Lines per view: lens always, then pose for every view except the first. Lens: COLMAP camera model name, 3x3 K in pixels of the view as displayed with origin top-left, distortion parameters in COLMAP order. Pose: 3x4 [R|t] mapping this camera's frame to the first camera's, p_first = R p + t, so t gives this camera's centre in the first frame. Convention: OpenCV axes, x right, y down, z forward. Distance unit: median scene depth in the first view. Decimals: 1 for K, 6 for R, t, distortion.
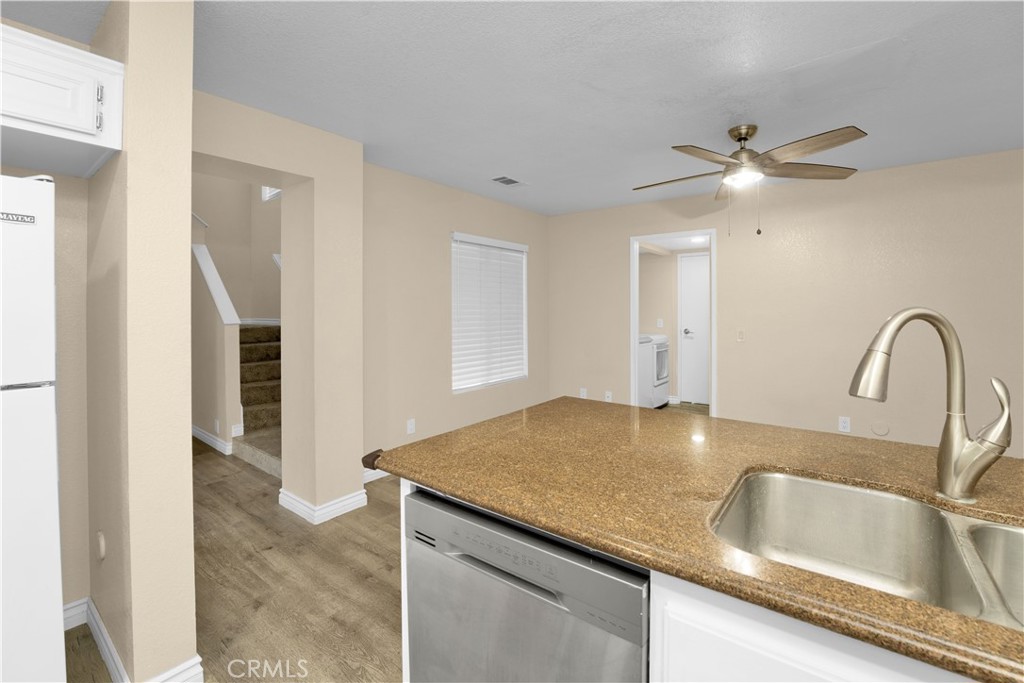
lens RADIAL K [[441.6, 0, 523.9], [0, 441.6, 300.3], [0, 0, 1]] dist [-0.022891, 0.001246]
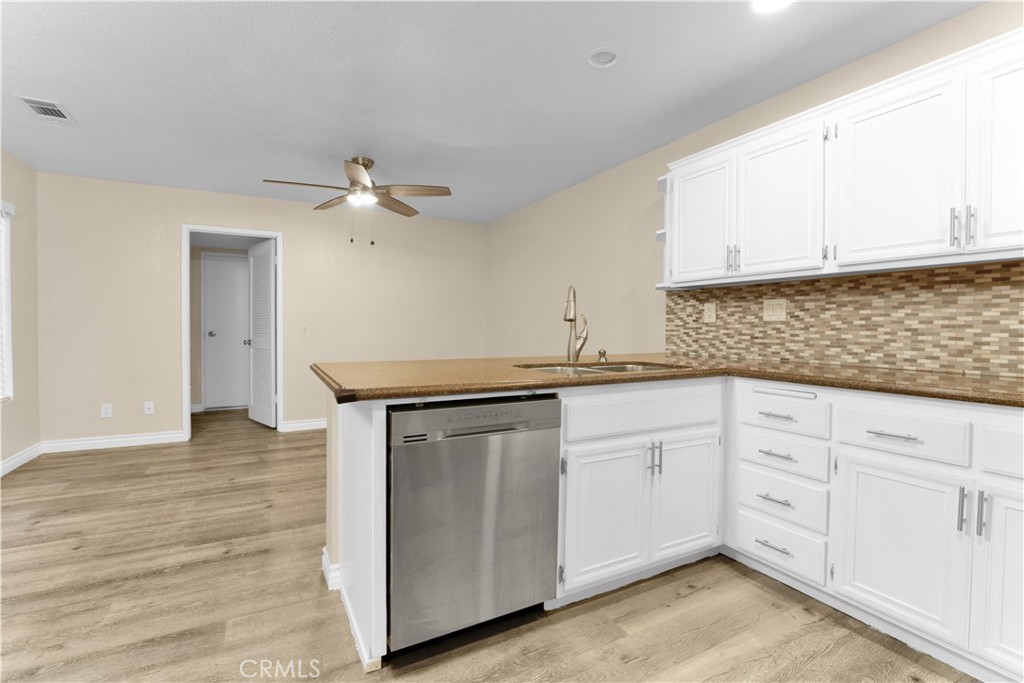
lens RADIAL K [[441.6, 0, 505.8], [0, 441.6, 334.5], [0, 0, 1]] dist [-0.022891, 0.001246]
pose [[0.413144, -0.007050, 0.910638, -0.559153], [-0.024783, 0.999513, 0.018981, 0.089530], [-0.910328, -0.030410, 0.412768, 0.100285]]
